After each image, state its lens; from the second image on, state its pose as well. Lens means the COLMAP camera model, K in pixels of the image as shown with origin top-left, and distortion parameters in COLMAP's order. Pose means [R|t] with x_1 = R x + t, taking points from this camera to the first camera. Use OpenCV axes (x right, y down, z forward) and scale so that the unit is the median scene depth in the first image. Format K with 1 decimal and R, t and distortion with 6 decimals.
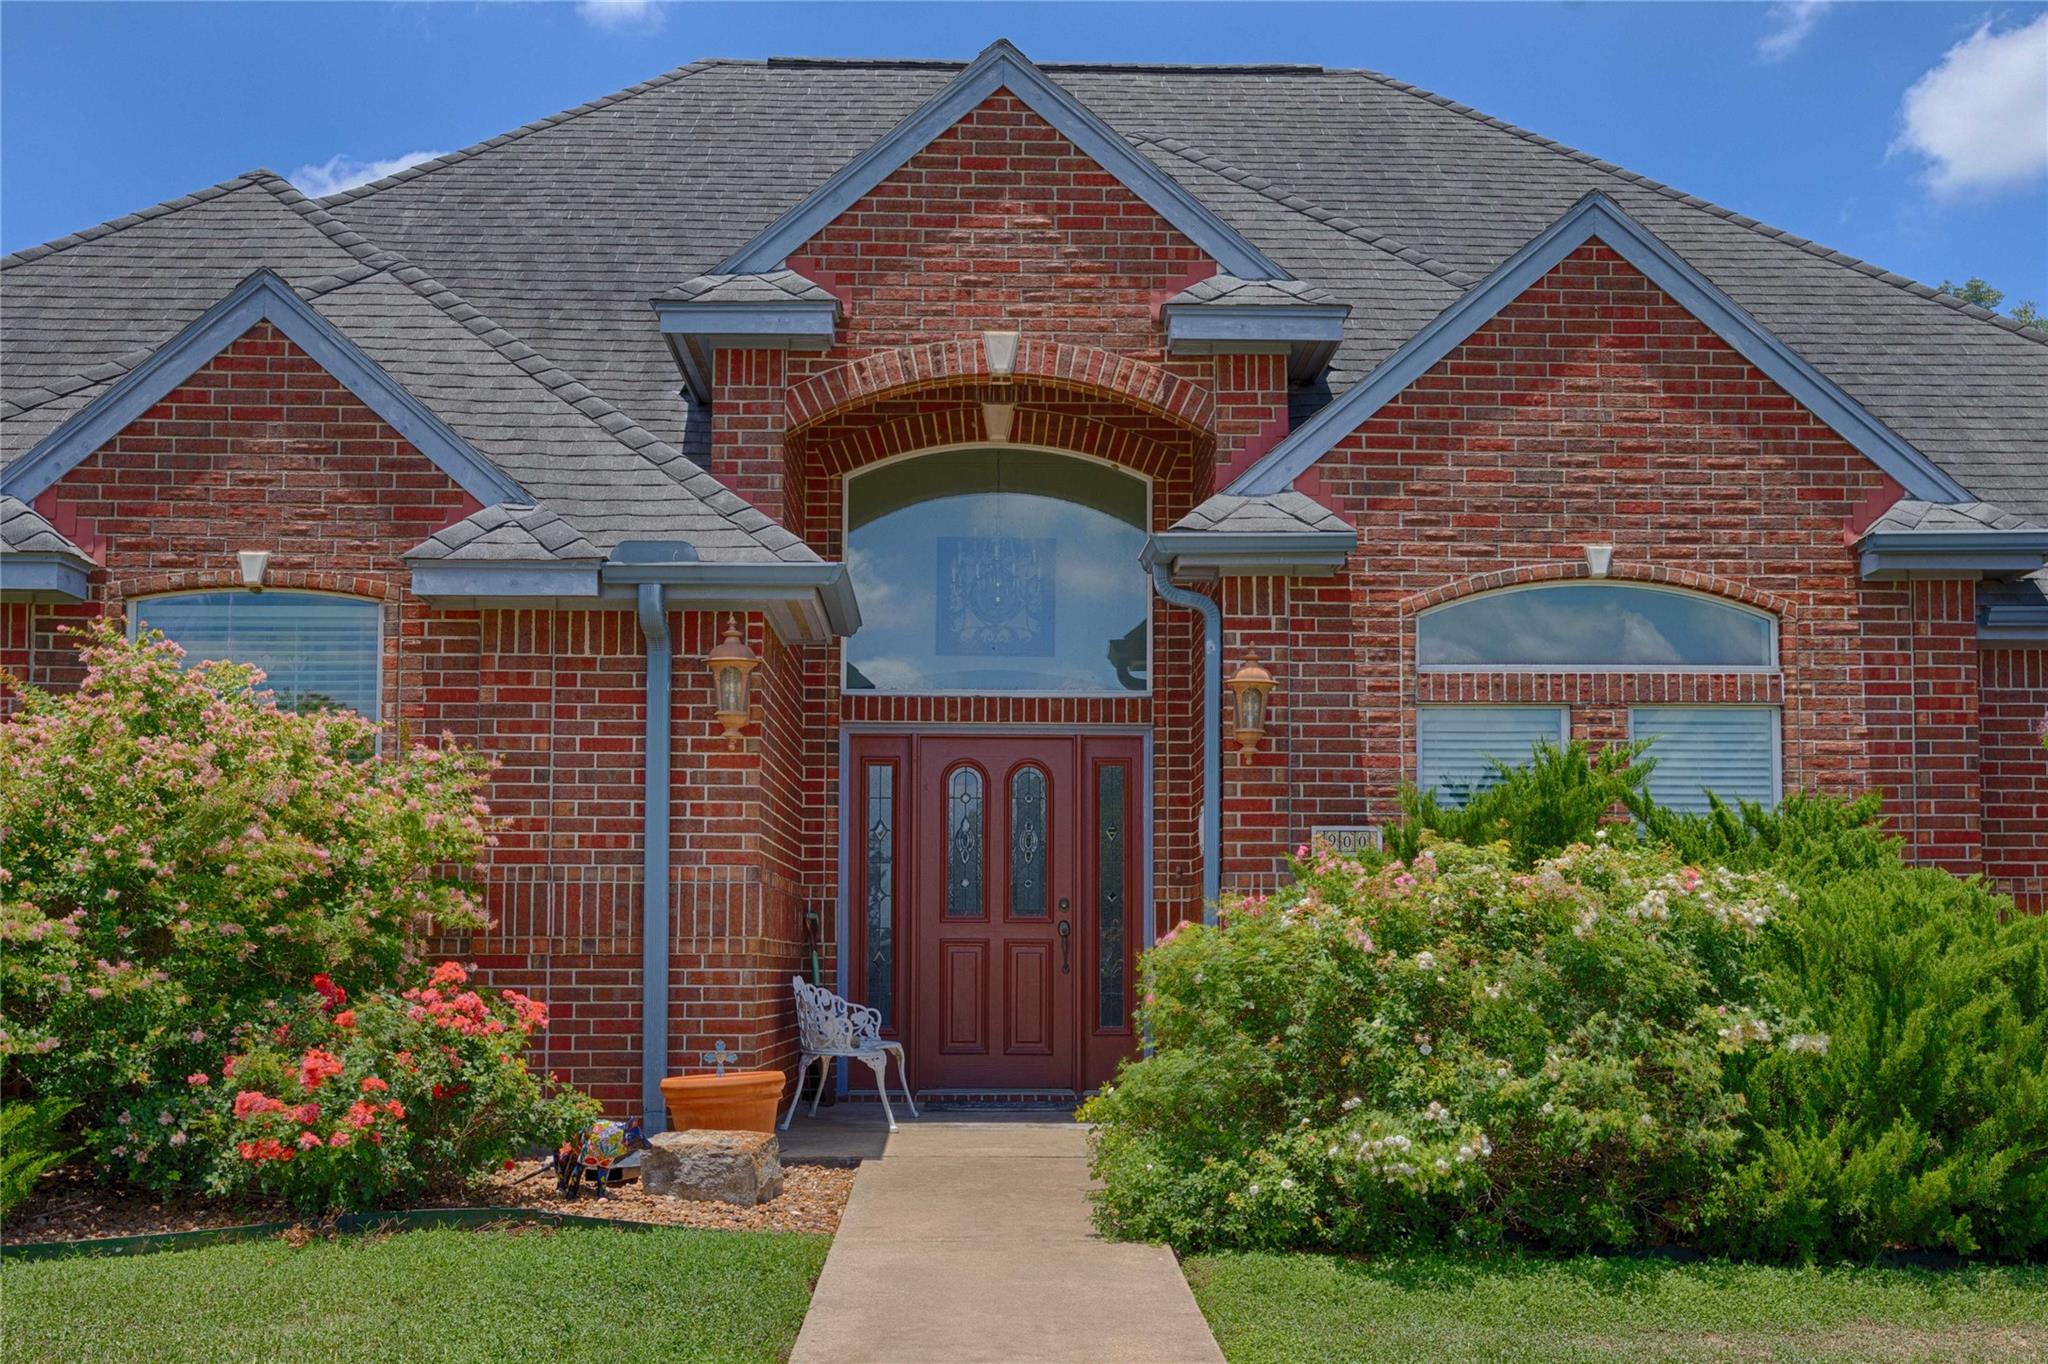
lens RADIAL K [[2075.5, 0, 1024.0], [0, 2075.5, 682.0], [0, 0, 1]] dist [-0.004553, -0.006958]
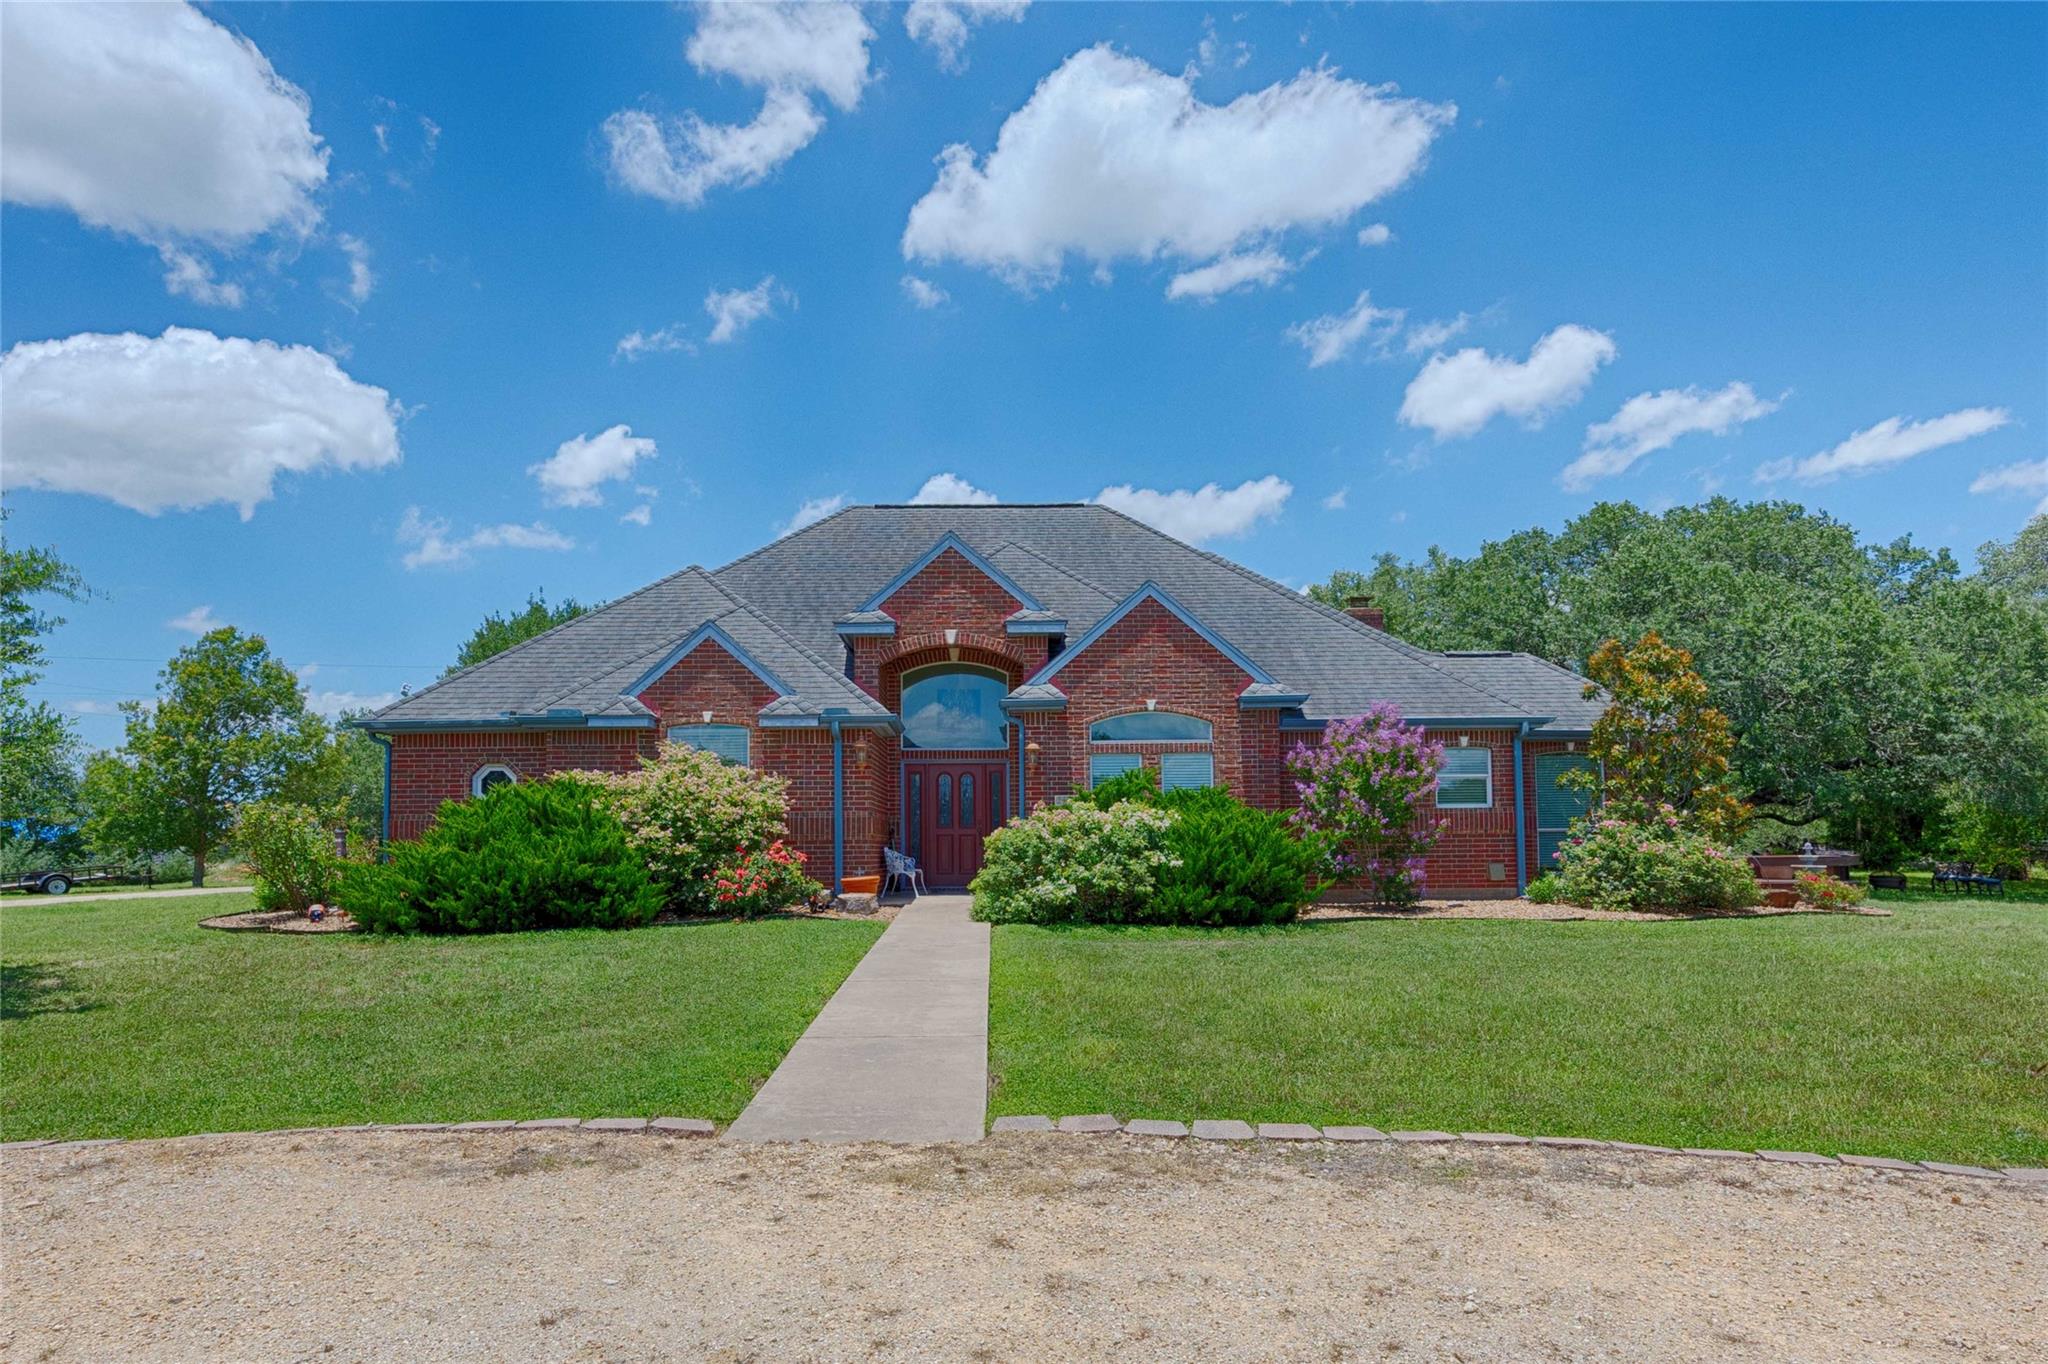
lens RADIAL K [[1254.3, 0, 1025.5], [0, 1254.3, 699.3], [0, 0, 1]] dist [0.002773, 0.001465]
pose [[0.999616, -0.013396, -0.024237, 0.150217], [0.013759, 0.999795, 0.014846, -0.103120], [0.024034, -0.015174, 0.999596, -0.865631]]
